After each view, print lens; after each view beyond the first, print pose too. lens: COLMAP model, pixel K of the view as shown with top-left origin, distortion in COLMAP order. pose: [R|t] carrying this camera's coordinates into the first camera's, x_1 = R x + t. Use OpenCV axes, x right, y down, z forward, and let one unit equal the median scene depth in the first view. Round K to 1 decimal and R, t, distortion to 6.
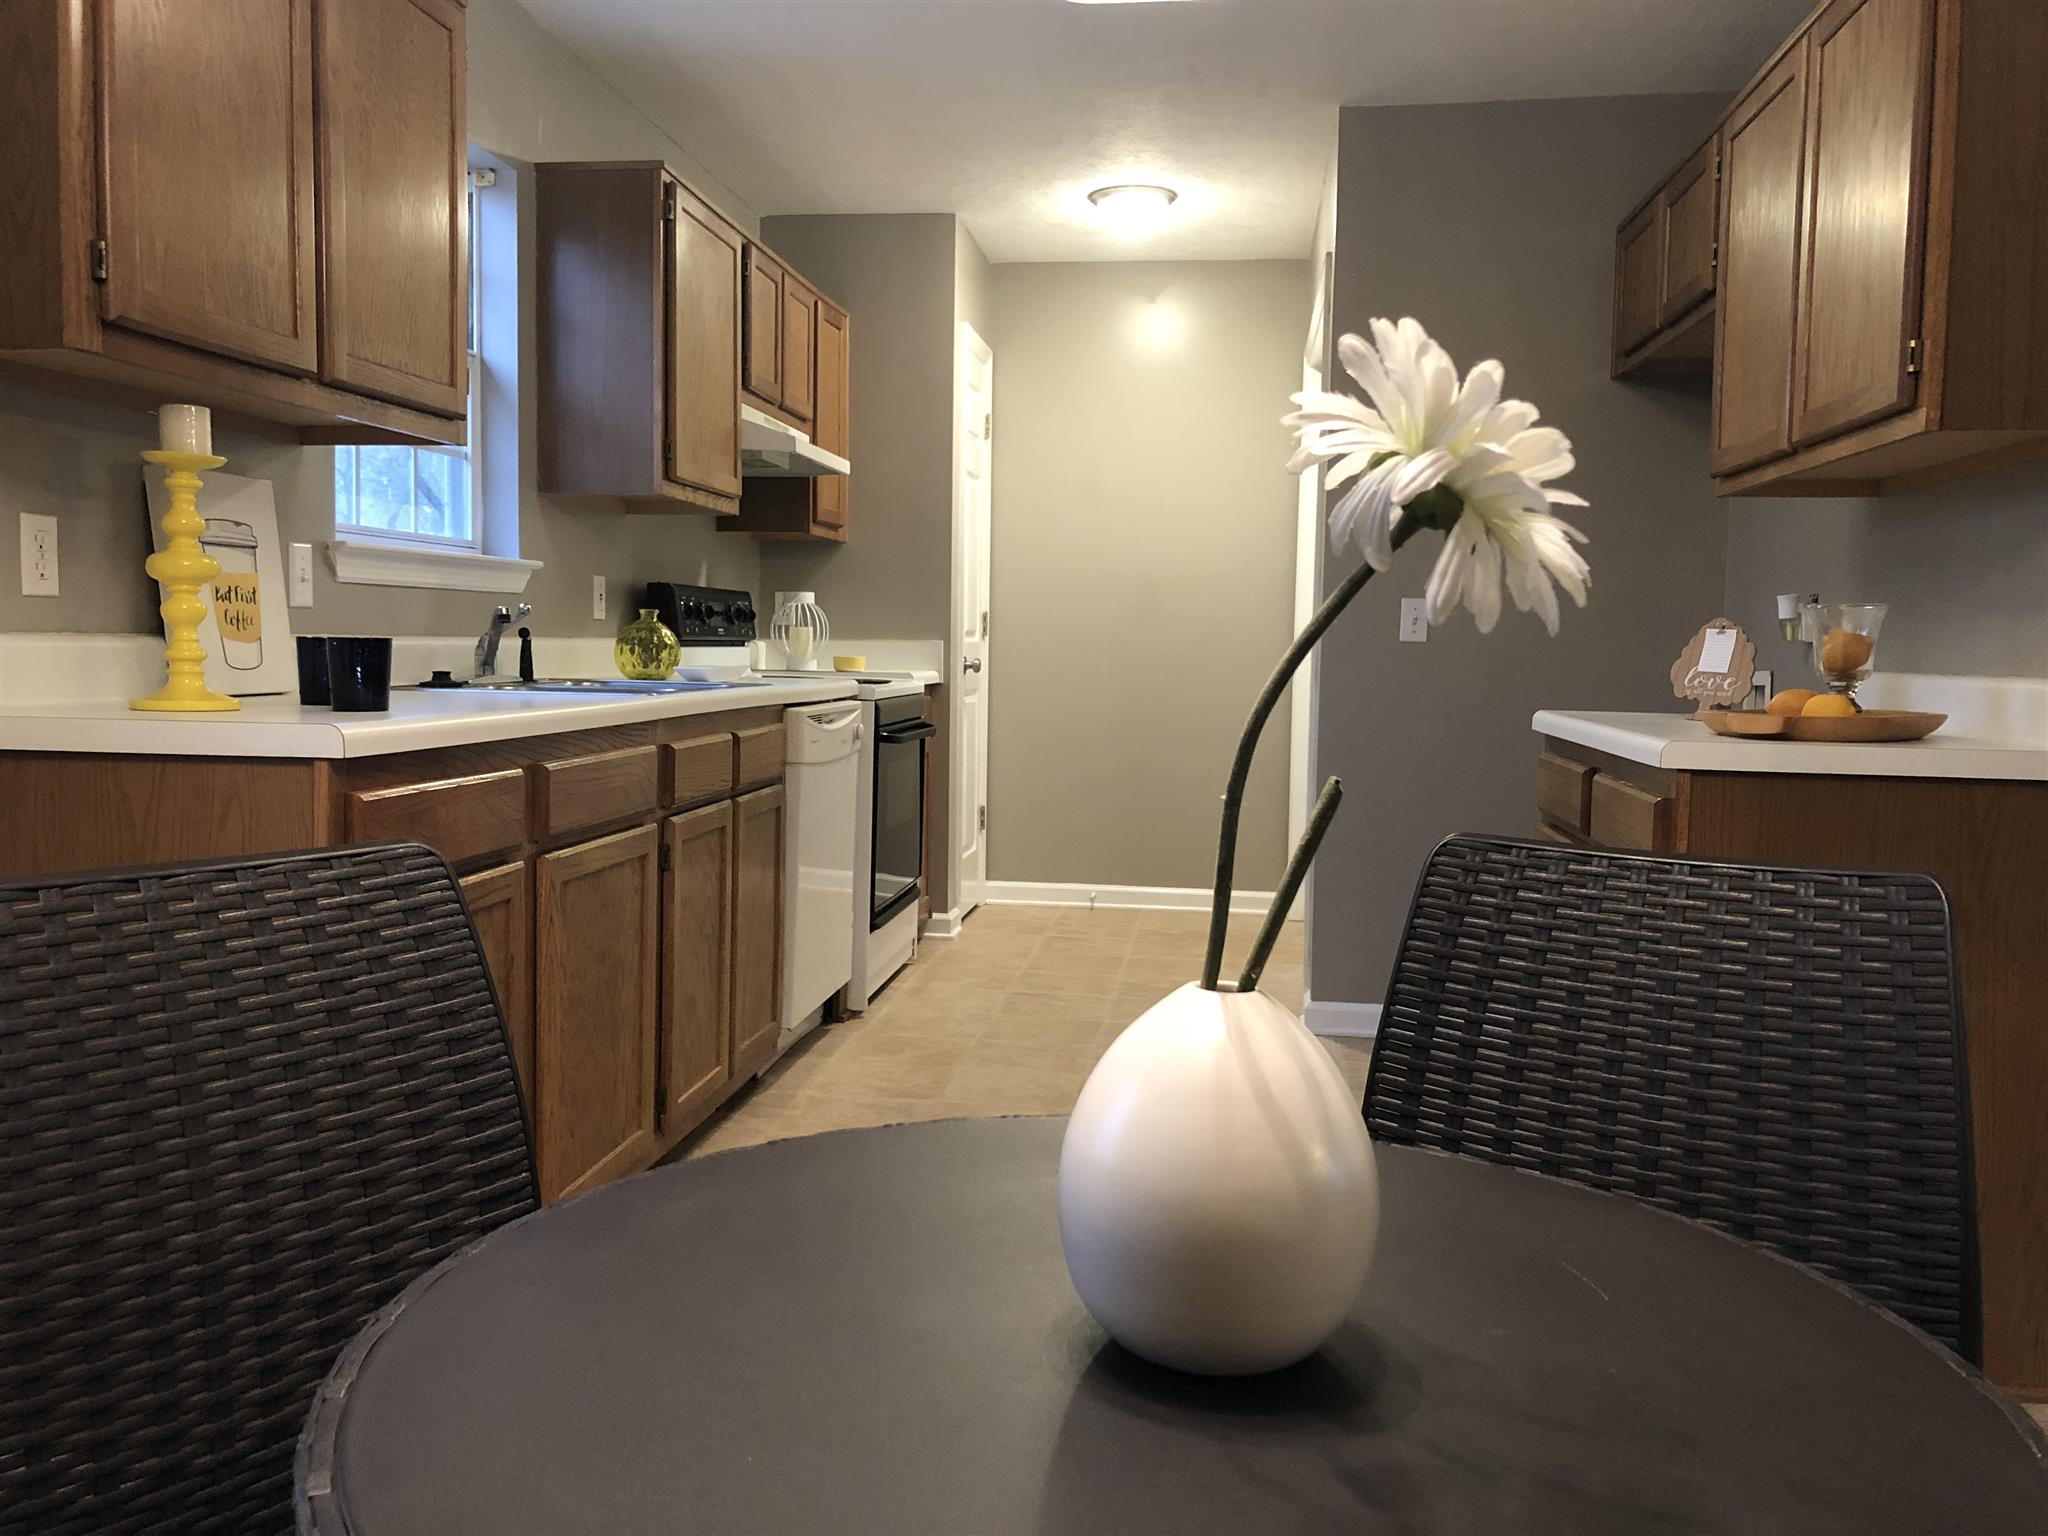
lens RADIAL K [[1686.5, 0, 1007.2], [0, 1686.5, 775.6], [0, 0, 1]] dist [0.027748, -0.008221]
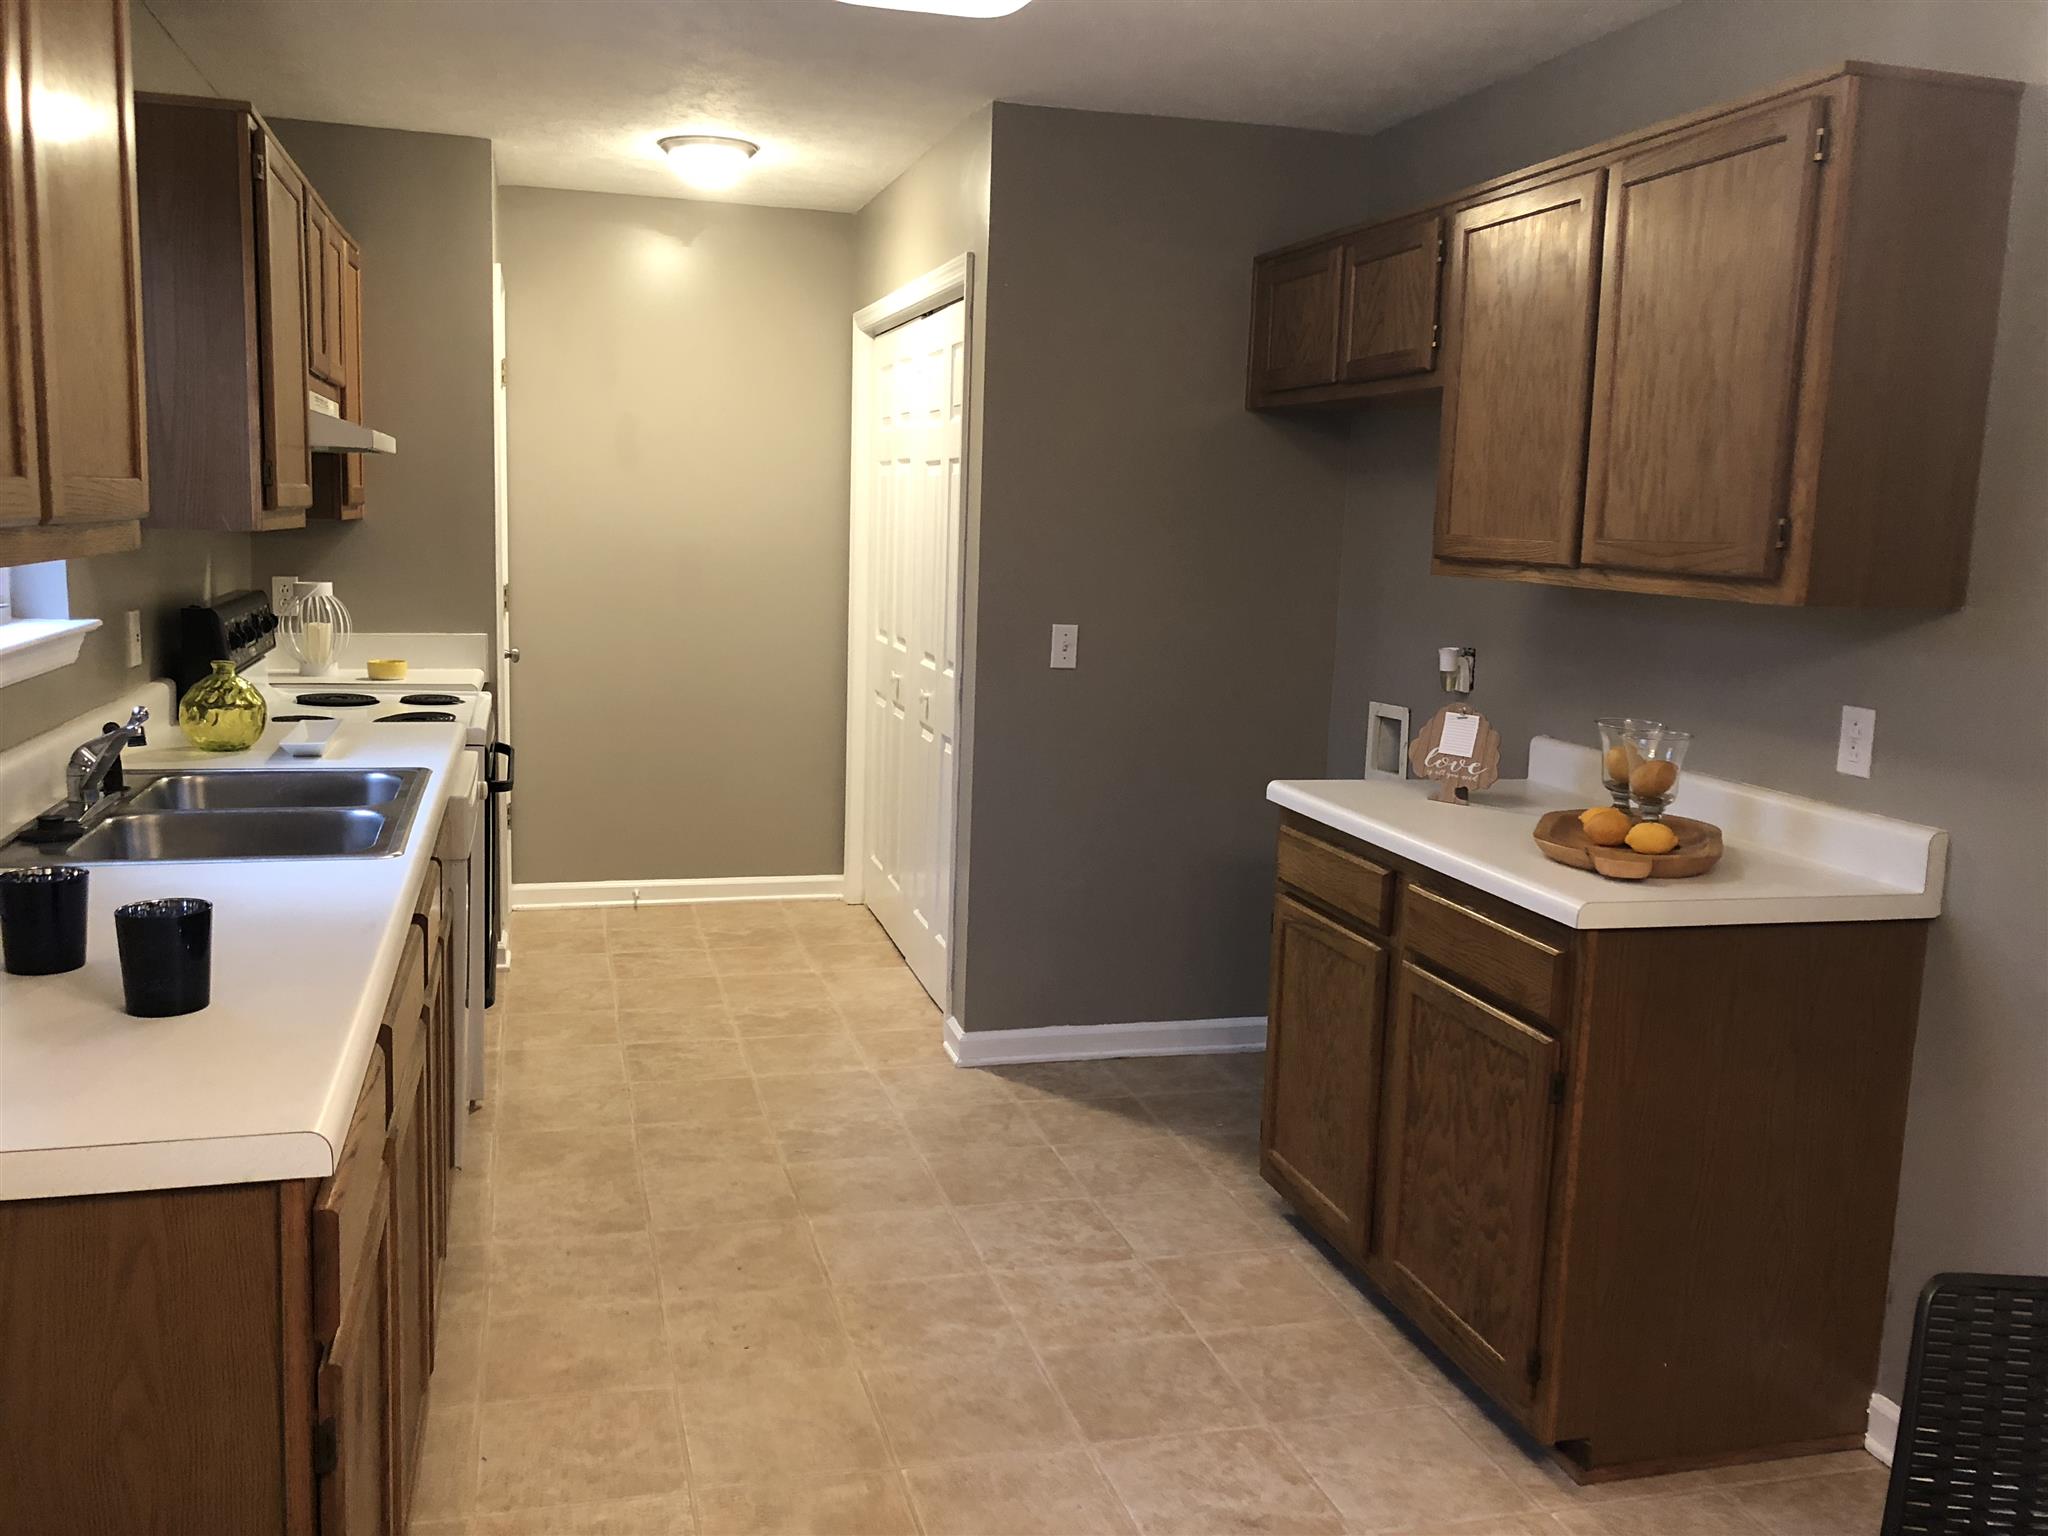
lens RADIAL K [[1688.2, 0, 995.3], [0, 1688.2, 756.6], [0, 0, 1]] dist [0.034836, -0.019198]
pose [[0.920004, -0.044736, 0.389346, -0.187254], [0.015129, 0.996777, 0.078783, -0.109293], [-0.391616, -0.066590, 0.917716, 0.113685]]
